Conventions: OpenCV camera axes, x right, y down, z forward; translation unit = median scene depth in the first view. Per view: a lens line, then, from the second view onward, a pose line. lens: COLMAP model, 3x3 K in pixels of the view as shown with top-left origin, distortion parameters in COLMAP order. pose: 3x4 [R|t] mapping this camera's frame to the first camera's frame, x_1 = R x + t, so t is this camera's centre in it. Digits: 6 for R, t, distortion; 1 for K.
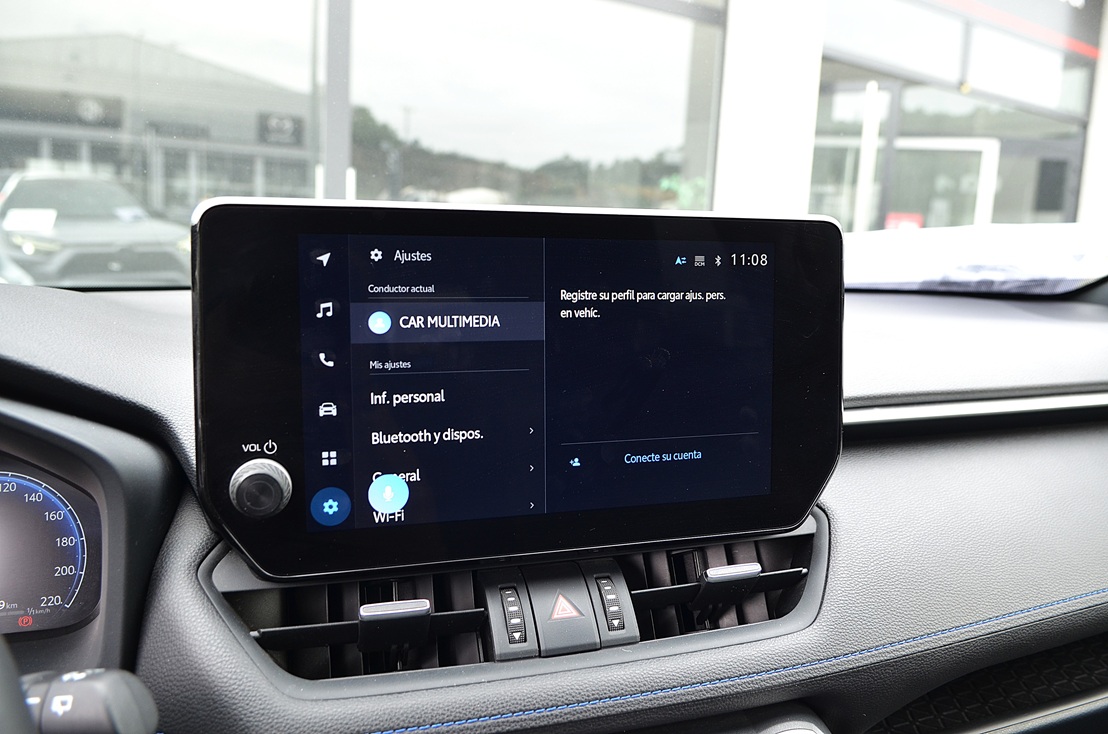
lens RADIAL K [[898.2, 0, 554.0], [0, 898.2, 367.0], [0, 0, 1]] dist [-0.011357, -0.000950]
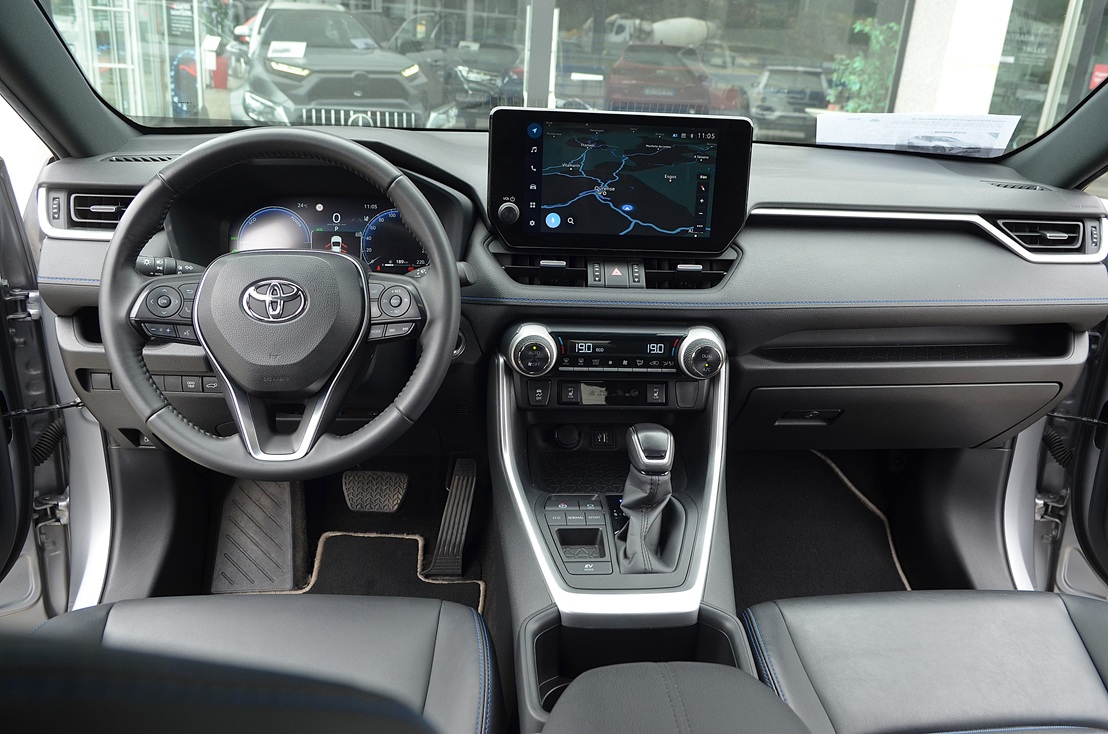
lens RADIAL K [[853.4, 0, 553.4], [0, 853.4, 391.6], [0, 0, 1]] dist [-0.007377, -0.009401]
pose [[0.975963, 0.105621, -0.190631, 0.333945], [-0.061350, 0.972489, 0.224726, 0.060665], [0.209122, -0.207629, 0.955593, -1.445690]]
